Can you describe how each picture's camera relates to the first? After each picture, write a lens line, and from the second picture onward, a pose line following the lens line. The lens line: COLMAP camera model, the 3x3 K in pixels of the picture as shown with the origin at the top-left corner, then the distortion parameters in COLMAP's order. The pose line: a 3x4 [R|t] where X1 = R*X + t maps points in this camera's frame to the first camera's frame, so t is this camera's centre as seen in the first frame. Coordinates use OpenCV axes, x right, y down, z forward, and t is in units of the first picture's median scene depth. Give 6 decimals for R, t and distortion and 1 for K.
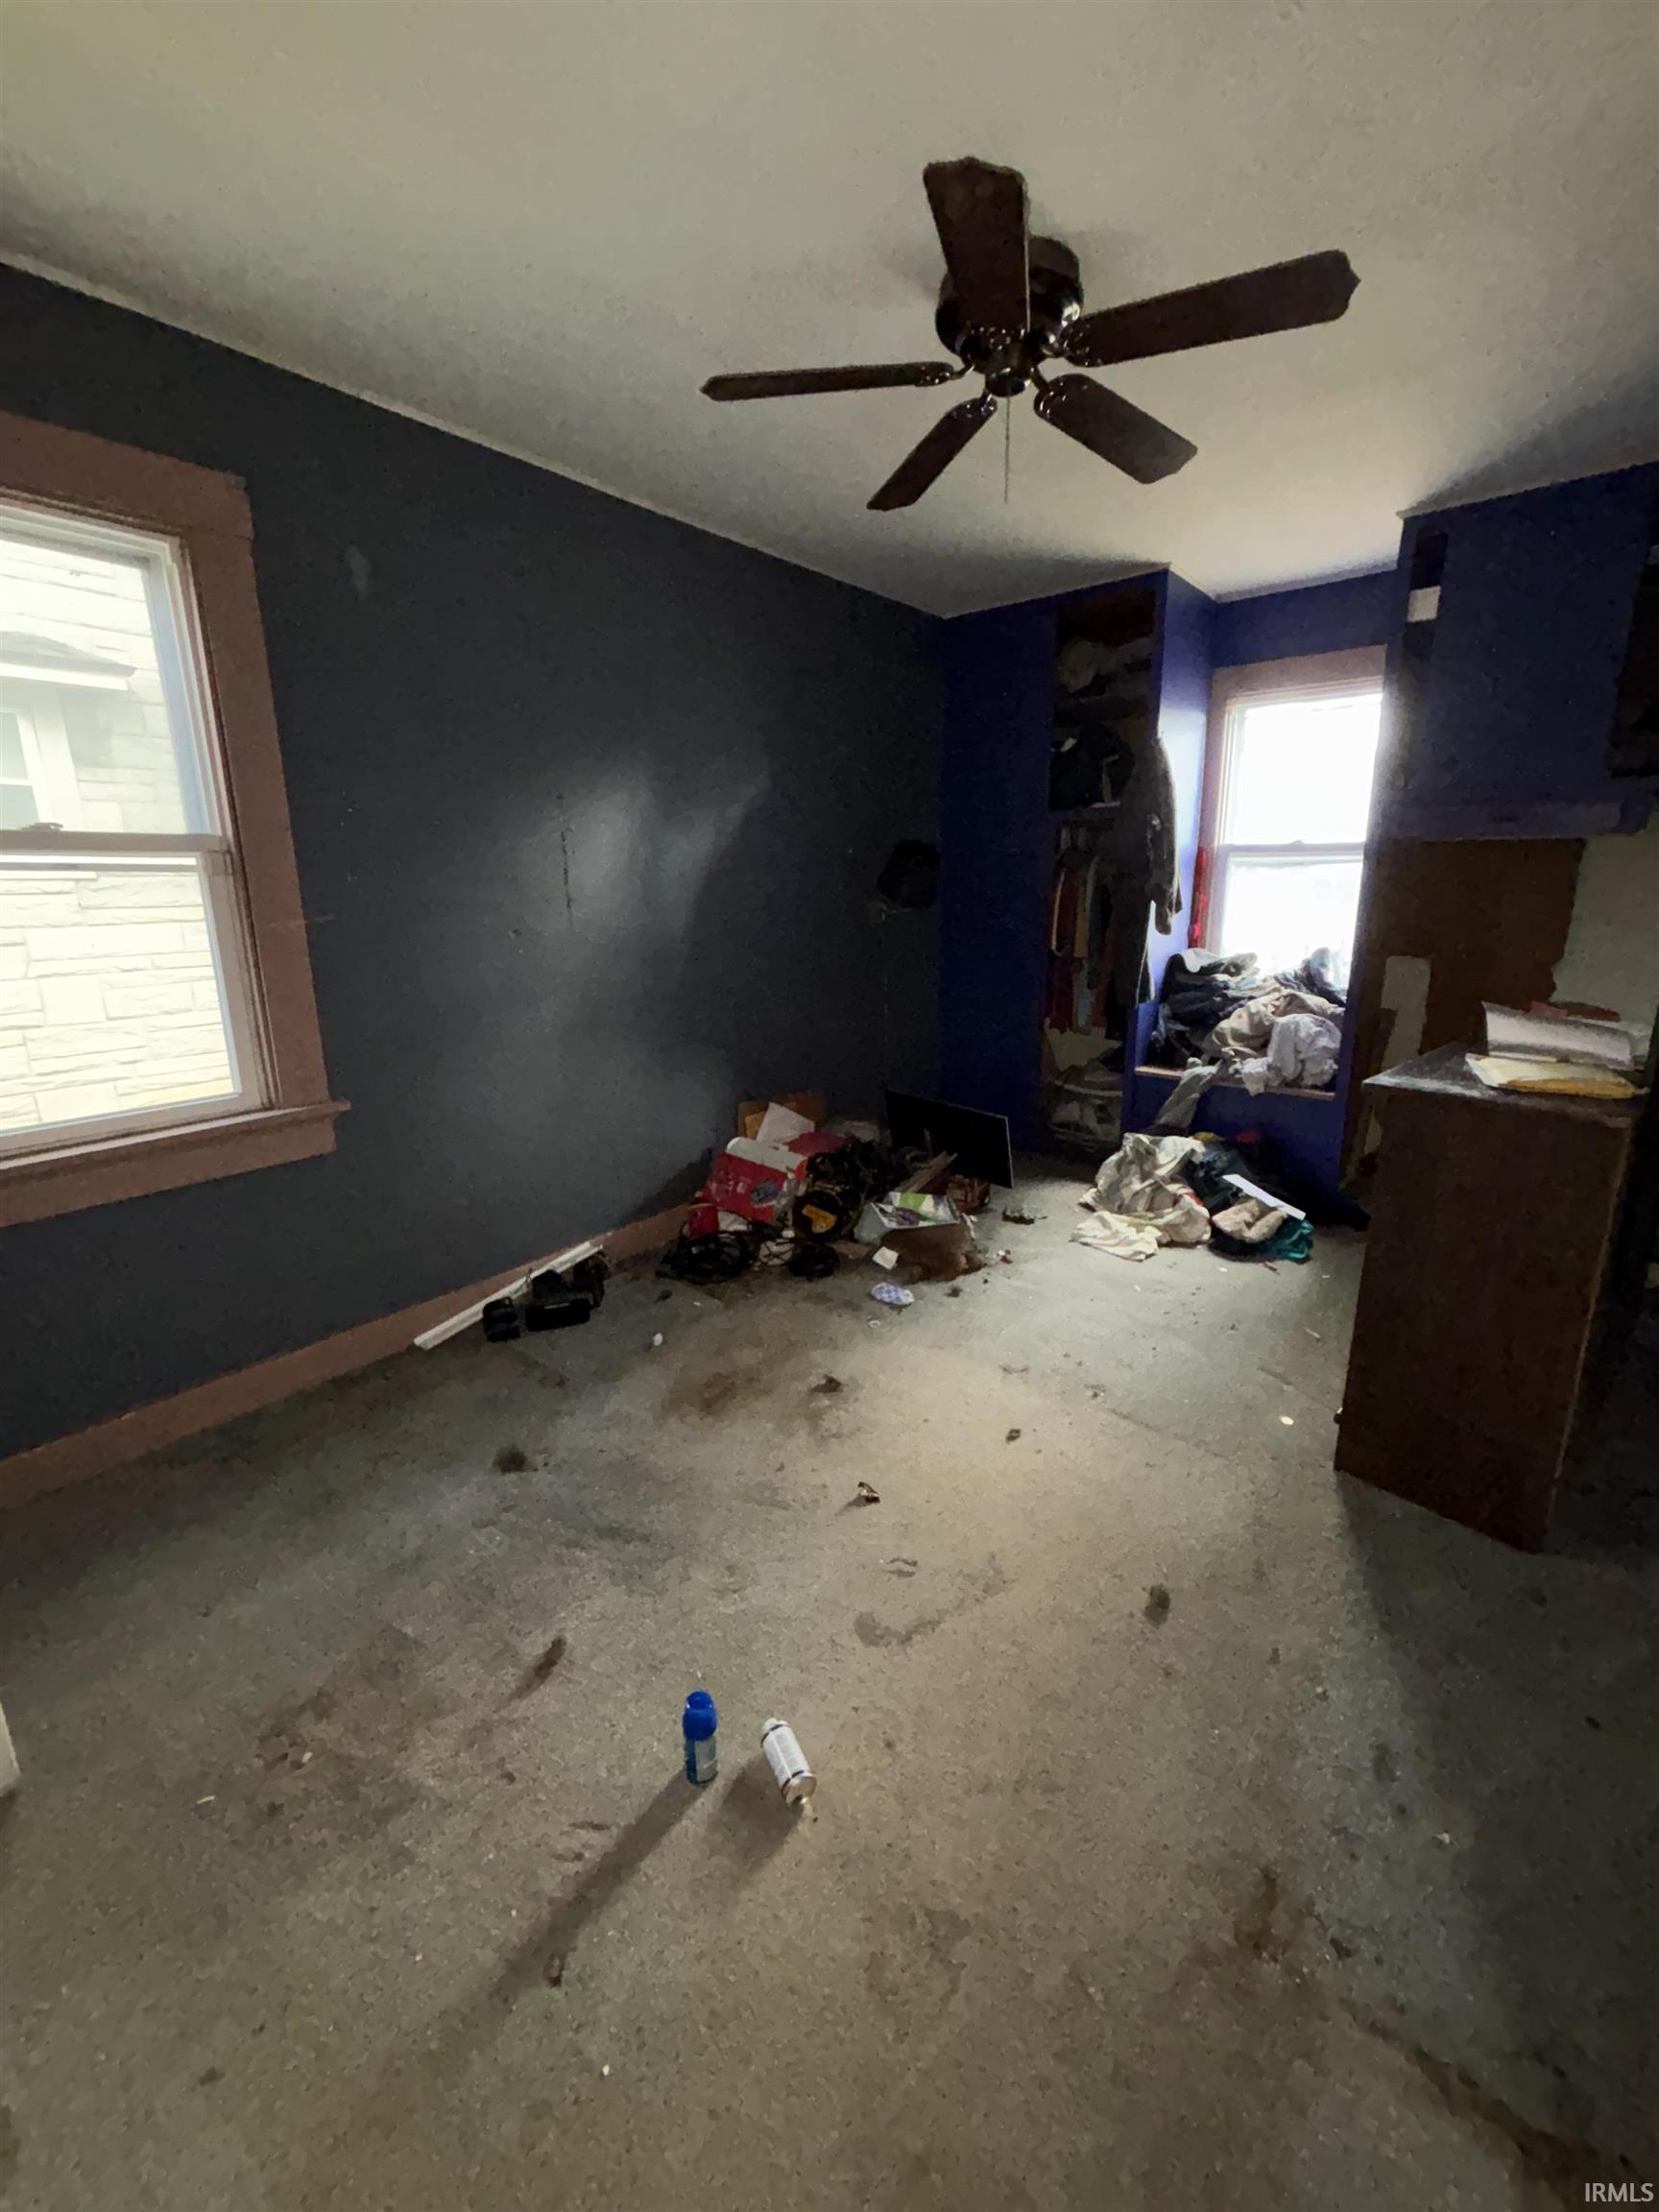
lens RADIAL K [[889.3, 0, 835.2], [0, 889.3, 1099.3], [0, 0, 1]] dist [-0.001193, 0.000051]
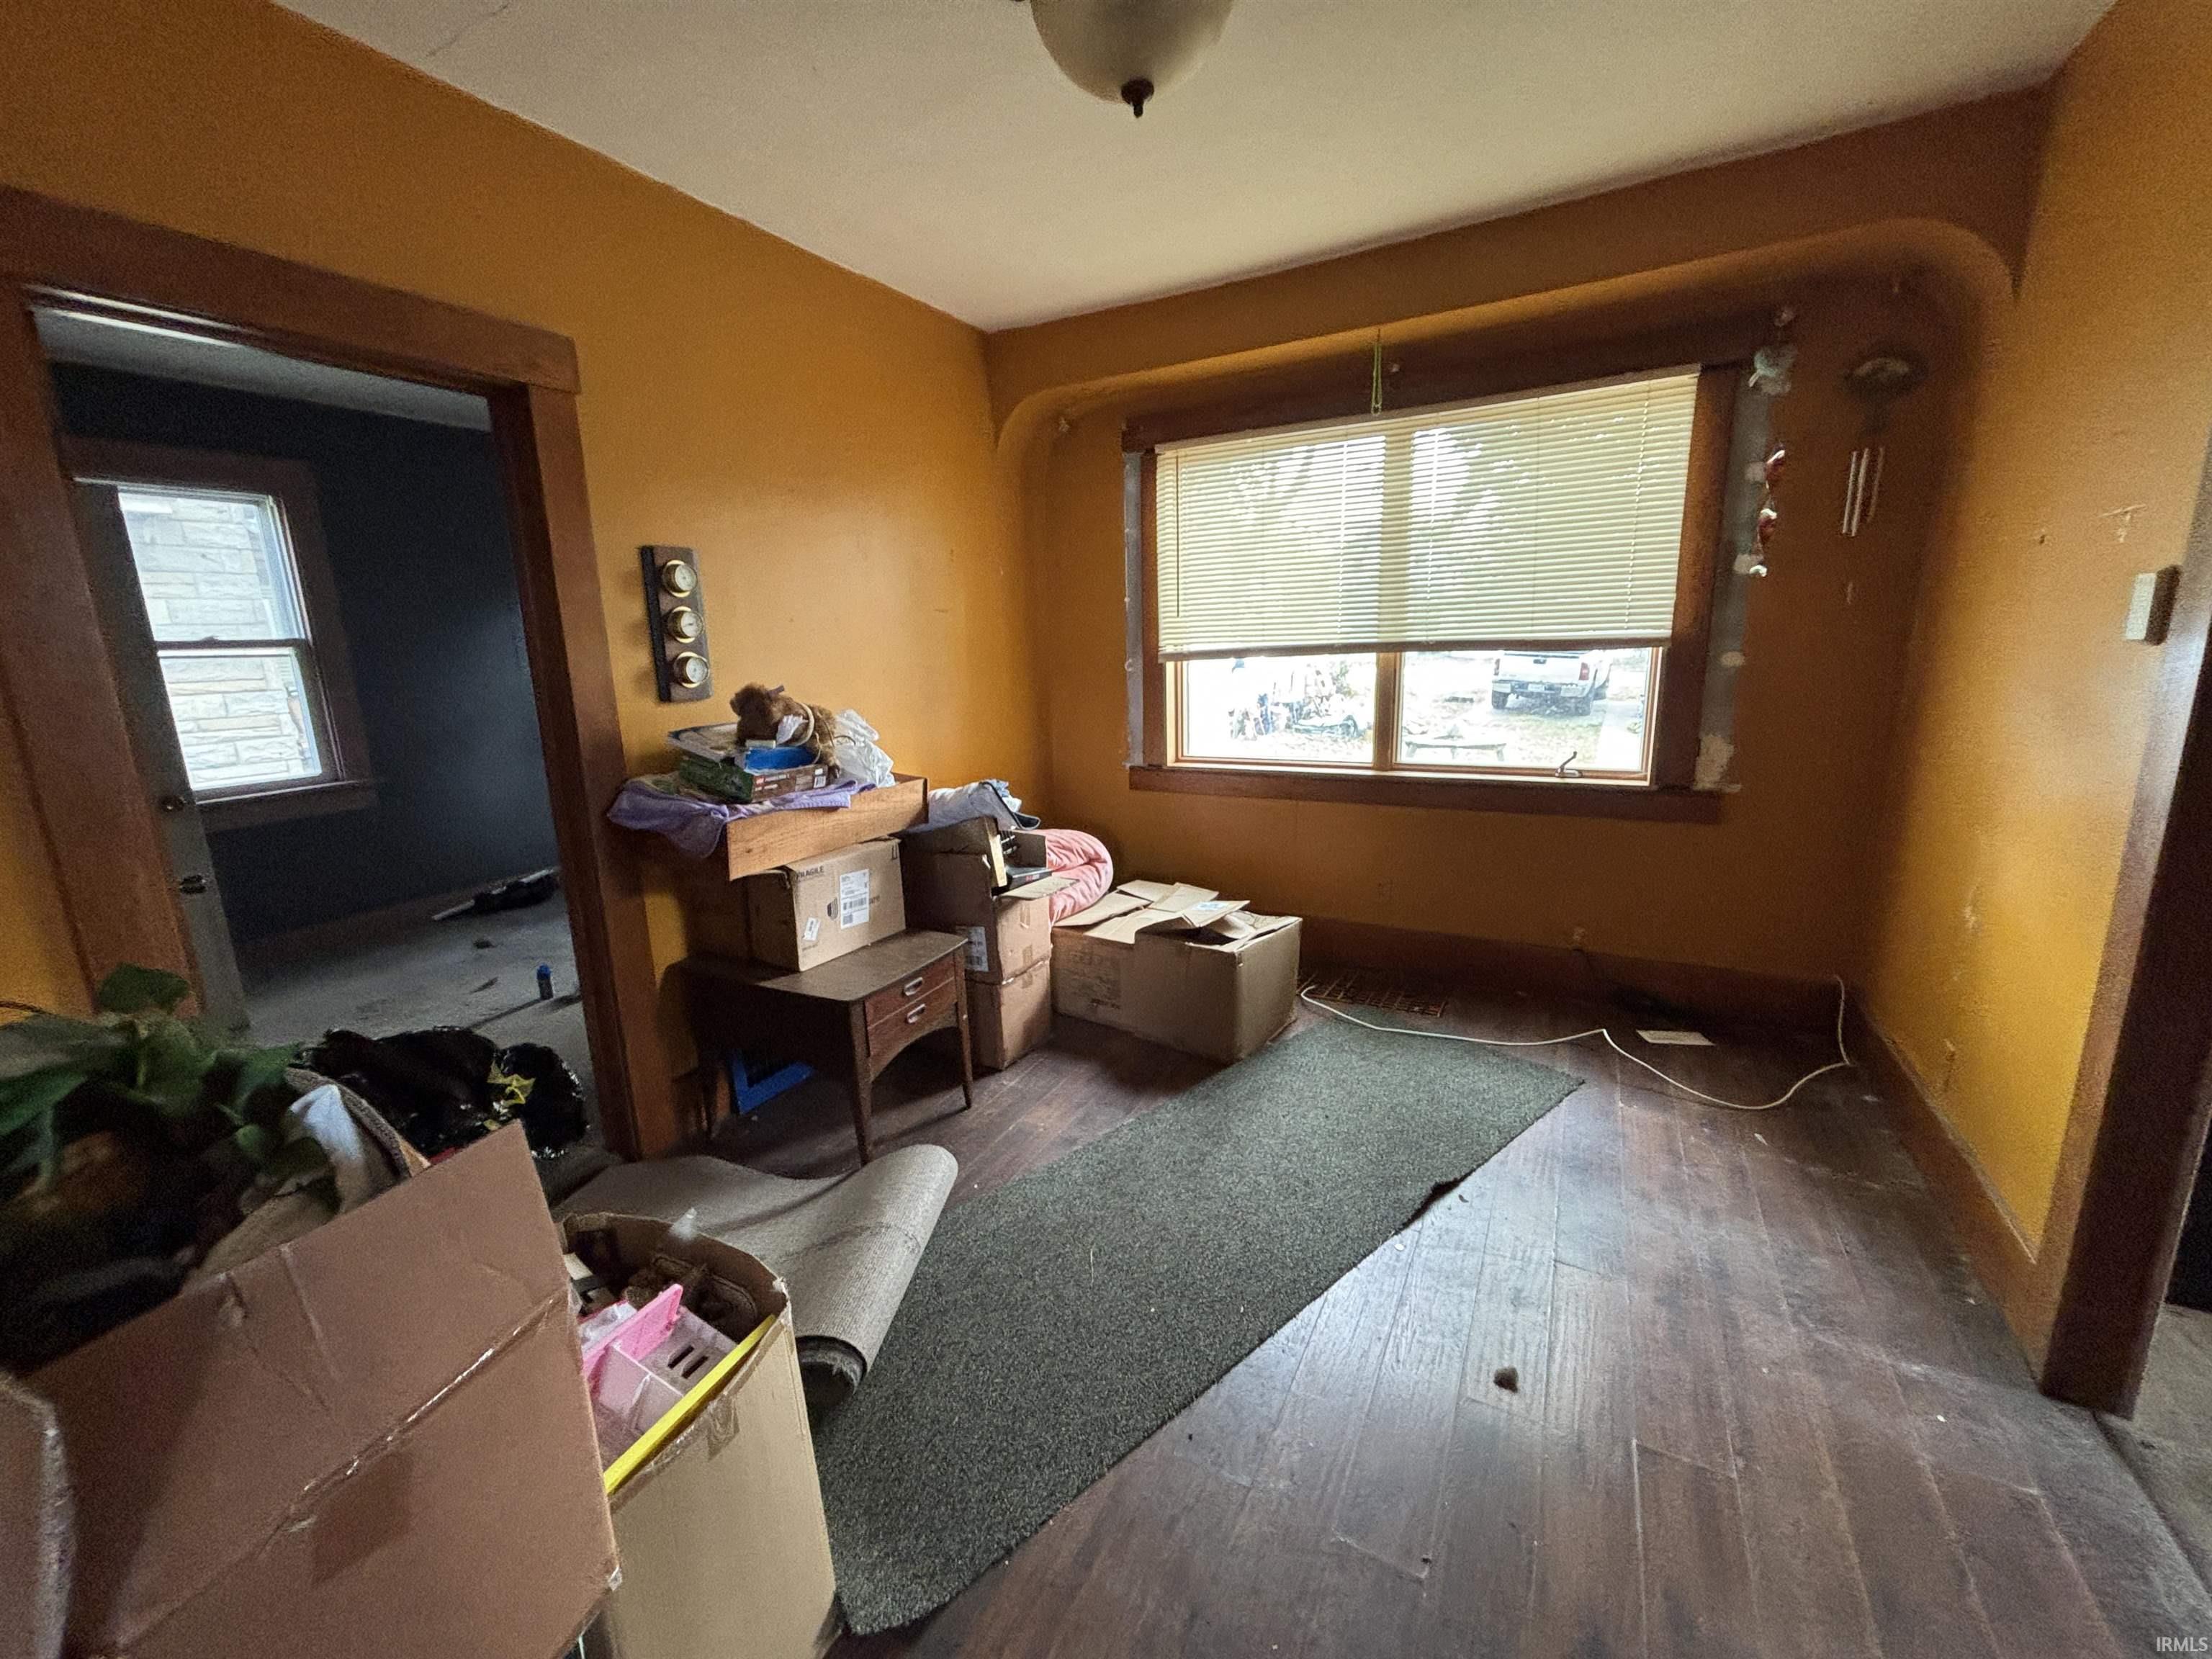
lens RADIAL K [[889.3, 0, 1094.9], [0, 889.3, 827.9], [0, 0, 1]] dist [-0.001193, 0.000051]
pose [[0.982584, -0.058845, 0.176252, 0.622967], [0.064147, 0.997639, -0.024533, 0.265540], [-0.174393, 0.035411, 0.984039, -1.166722]]
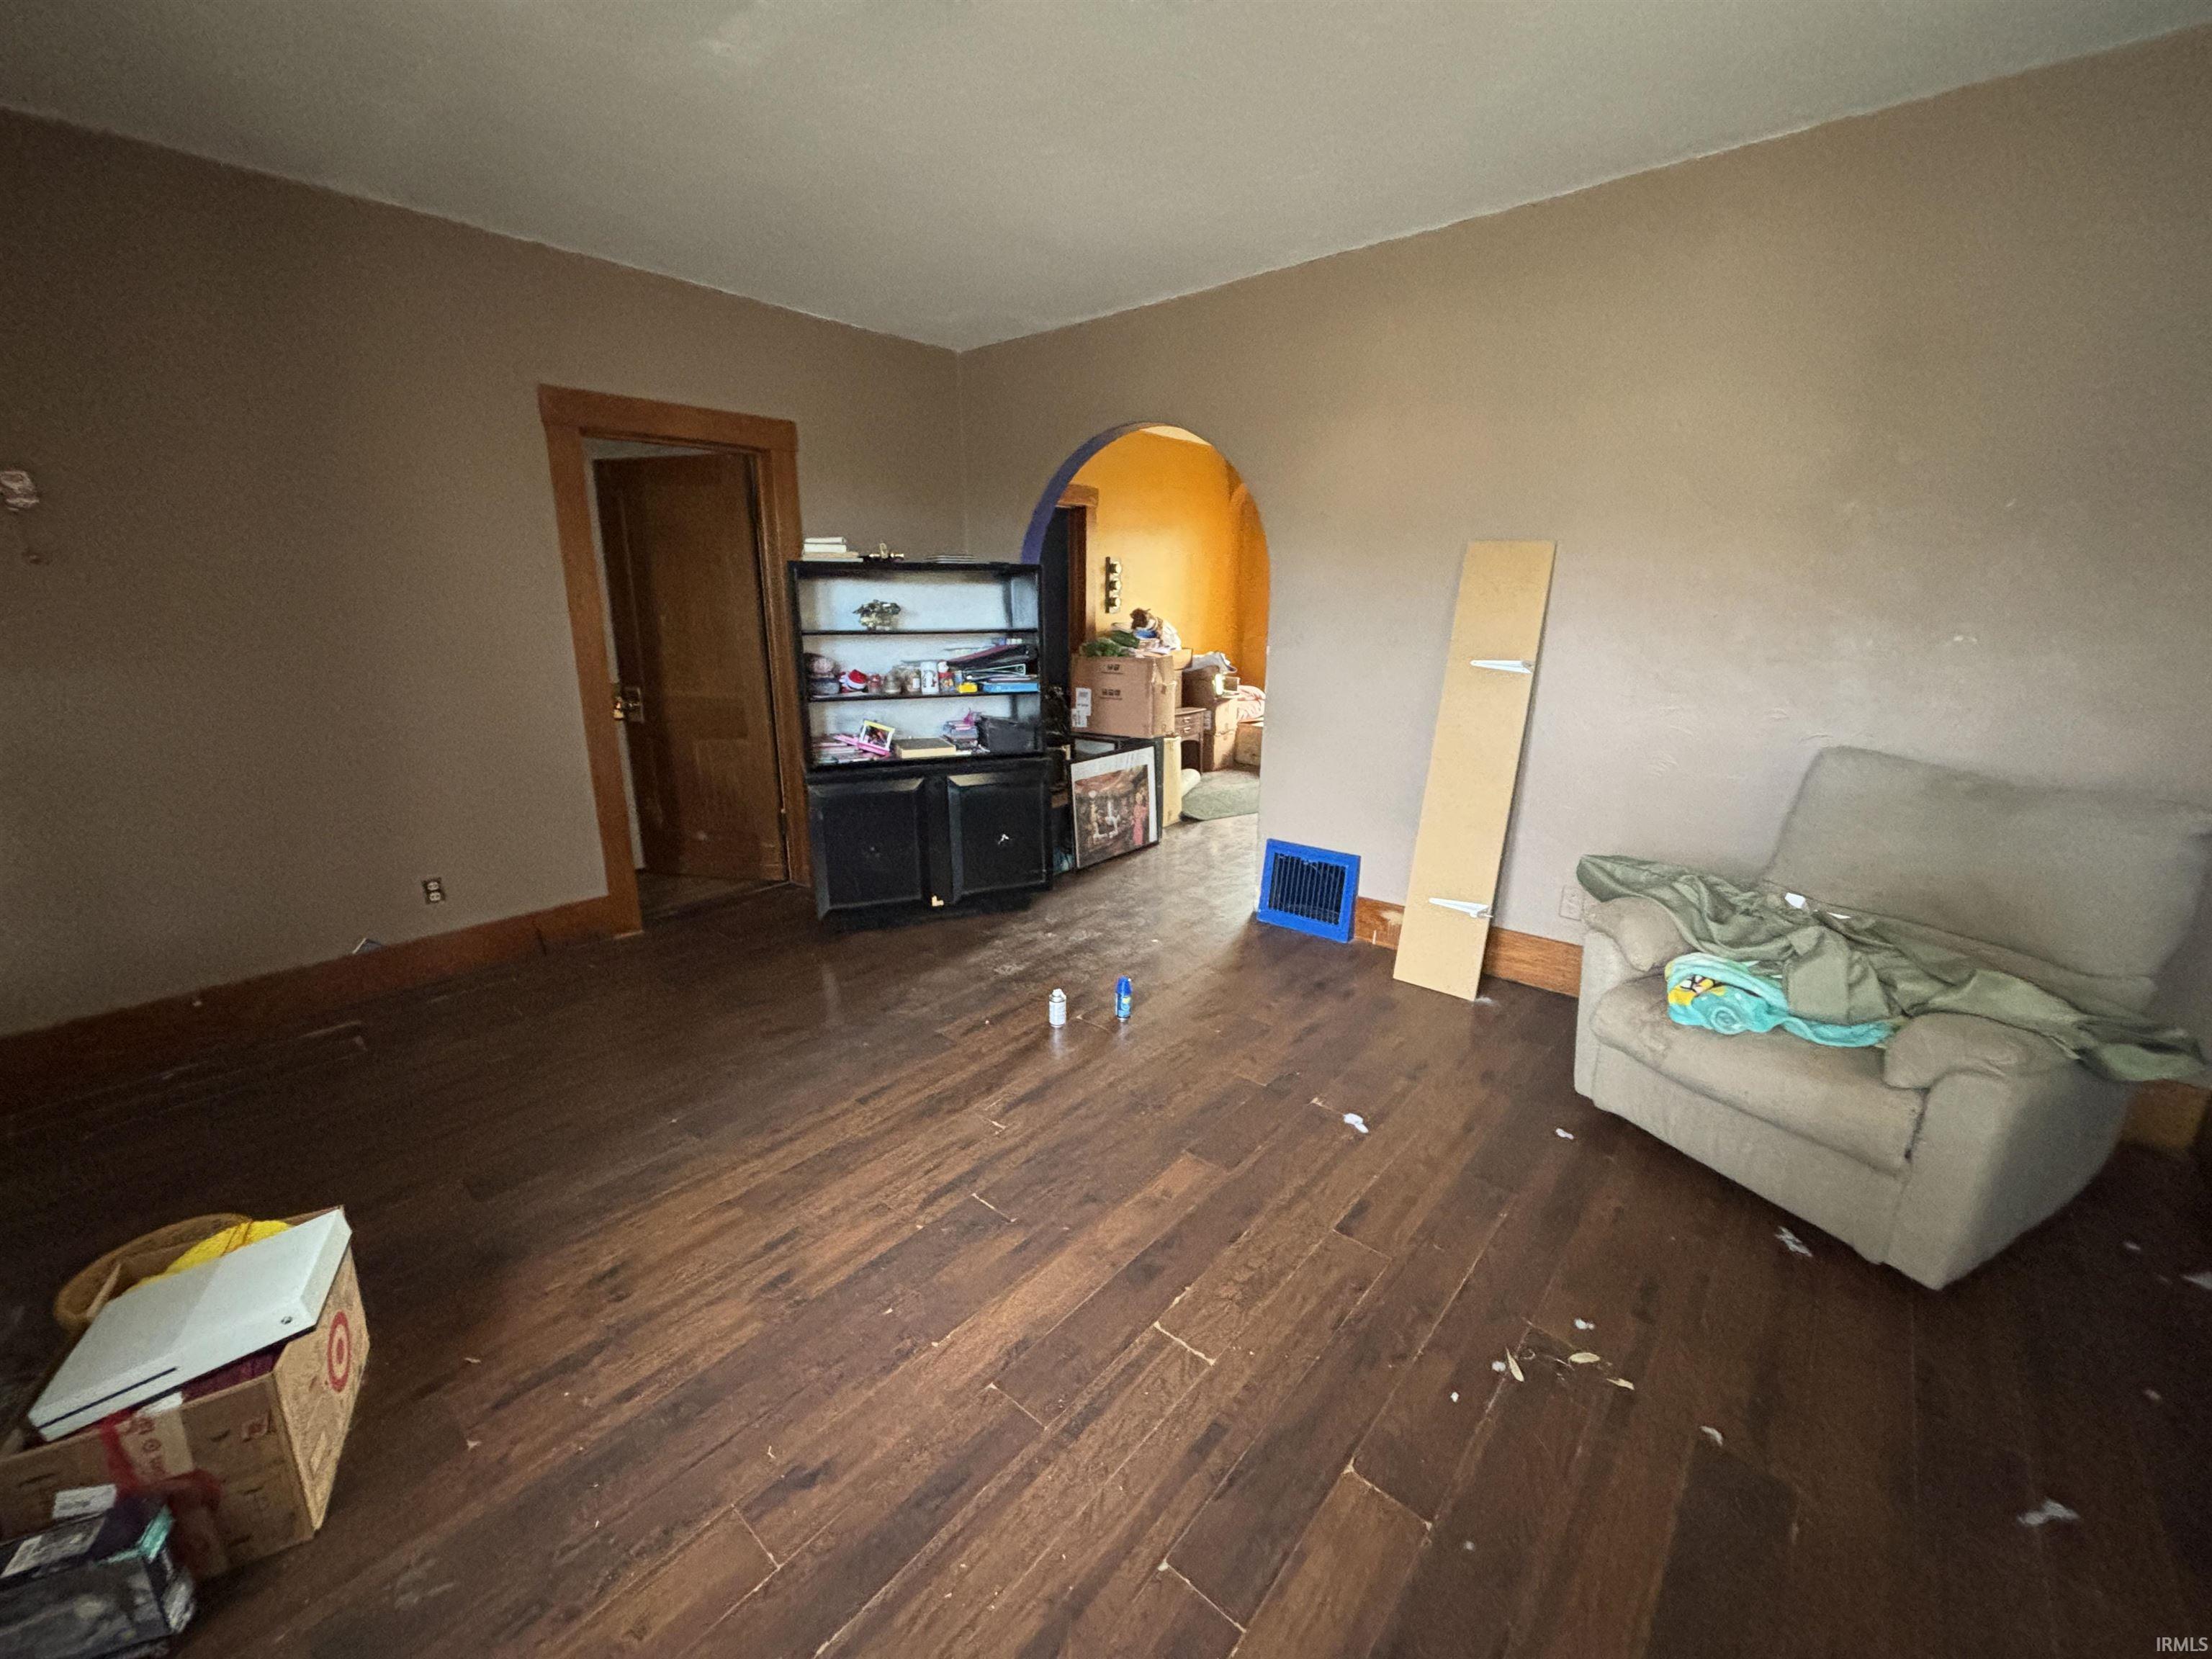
lens RADIAL K [[889.3, 0, 1108.8], [0, 889.3, 823.7], [0, 0, 1]] dist [-0.001193, 0.000051]
pose [[0.999743, 0.020964, -0.008637, -0.039006], [-0.020833, 0.999671, 0.014957, 1.411710], [0.008947, -0.014773, 0.999851, -5.873713]]
